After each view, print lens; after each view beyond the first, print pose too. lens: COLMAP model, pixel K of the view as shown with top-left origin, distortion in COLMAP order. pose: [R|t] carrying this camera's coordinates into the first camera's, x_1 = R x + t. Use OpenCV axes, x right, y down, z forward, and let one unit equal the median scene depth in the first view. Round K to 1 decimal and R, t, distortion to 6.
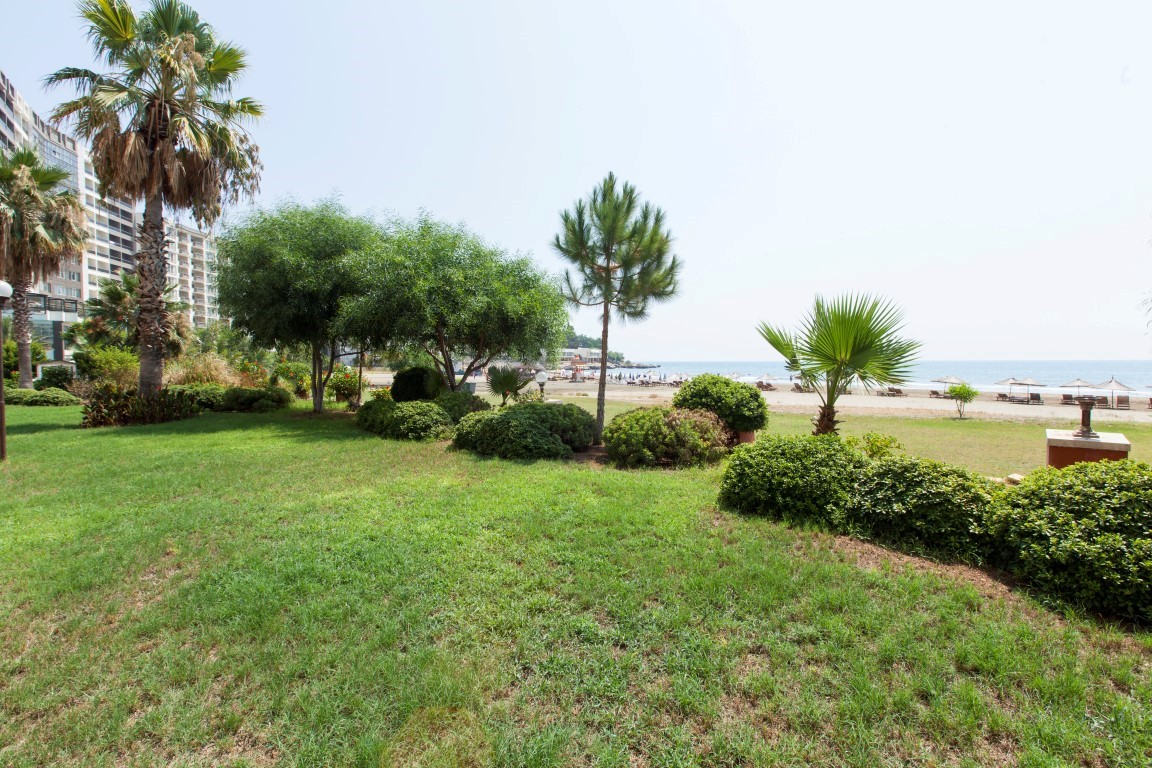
lens RADIAL K [[513.0, 0, 576.8], [0, 513.0, 382.3], [0, 0, 1]] dist [-0.001394, 0.000101]
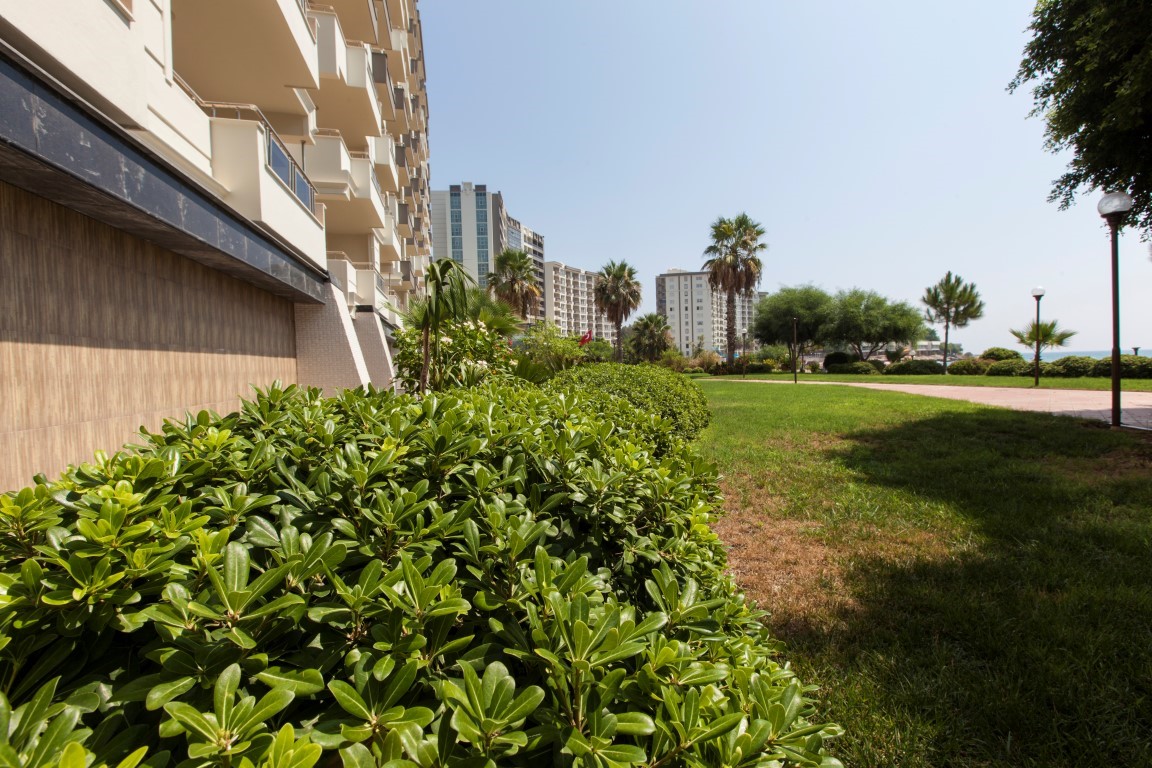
lens RADIAL K [[513.0, 0, 571.9], [0, 513.0, 378.6], [0, 0, 1]] dist [-0.001394, 0.000101]
pose [[0.846854, -0.007038, -0.531779, -0.172805], [0.003638, 0.999966, -0.007442, 0.144940], [0.531813, 0.004368, 0.846850, -2.185614]]
